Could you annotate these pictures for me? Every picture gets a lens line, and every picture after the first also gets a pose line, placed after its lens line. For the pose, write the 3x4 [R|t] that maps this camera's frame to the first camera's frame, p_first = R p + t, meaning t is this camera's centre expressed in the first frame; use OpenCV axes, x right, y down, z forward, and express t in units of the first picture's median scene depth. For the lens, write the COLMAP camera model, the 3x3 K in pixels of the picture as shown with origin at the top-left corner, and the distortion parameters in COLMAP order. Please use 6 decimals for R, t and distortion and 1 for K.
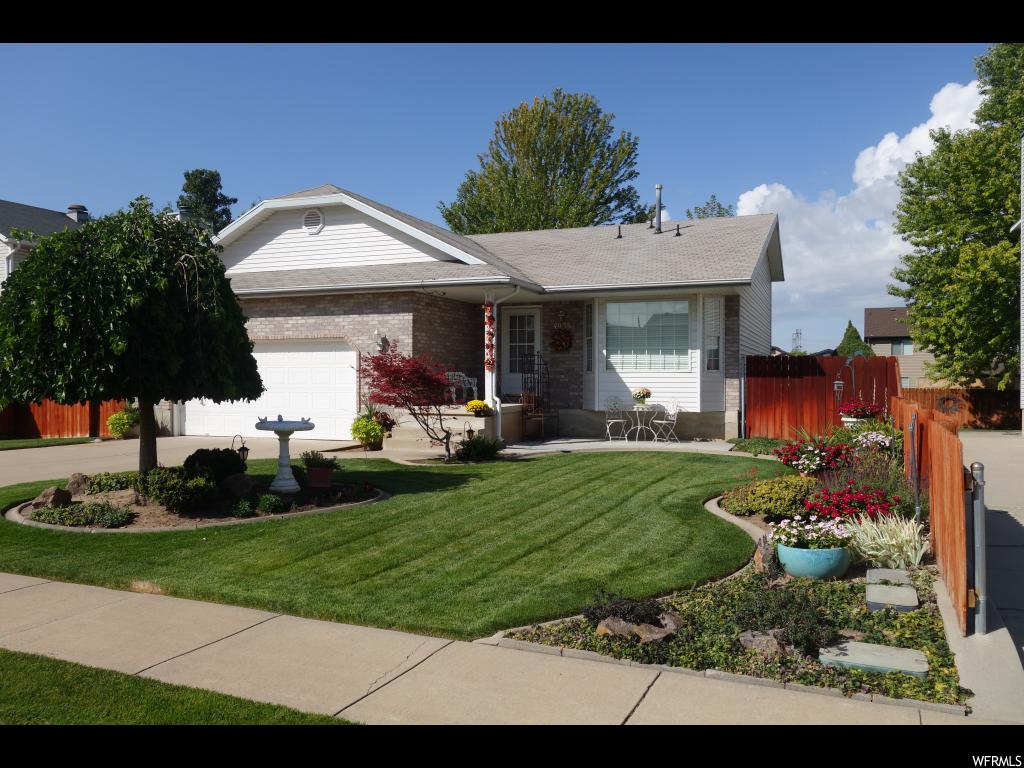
lens RADIAL K [[803.9, 0, 512.0], [0, 803.9, 384.0], [0, 0, 1]] dist [-0.001689, -0.005846]
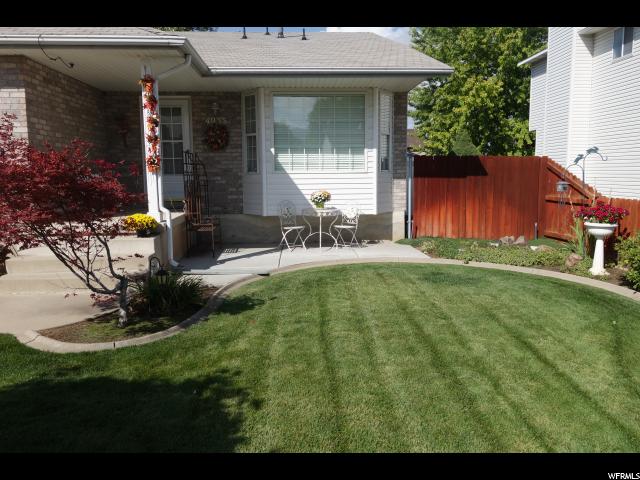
lens RADIAL K [[502.5, 0, 320.0], [0, 502.5, 240.0], [0, 0, 1]] dist [-0.001689, -0.005846]
pose [[0.906619, -0.062845, 0.417244, -0.079709], [0.012409, 0.992390, 0.122511, -0.009049], [-0.421768, -0.105893, 0.900499, 0.480974]]
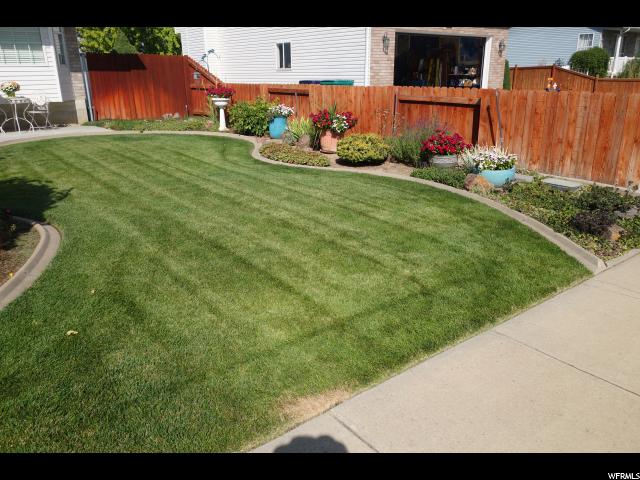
lens RADIAL K [[502.5, 0, 320.0], [0, 502.5, 240.0], [0, 0, 1]] dist [-0.001689, -0.005846]
pose [[0.475210, -0.281667, 0.833570, -0.262904], [0.017287, 0.950182, 0.311215, 0.004820], [-0.879703, -0.133483, 0.456405, 0.292838]]
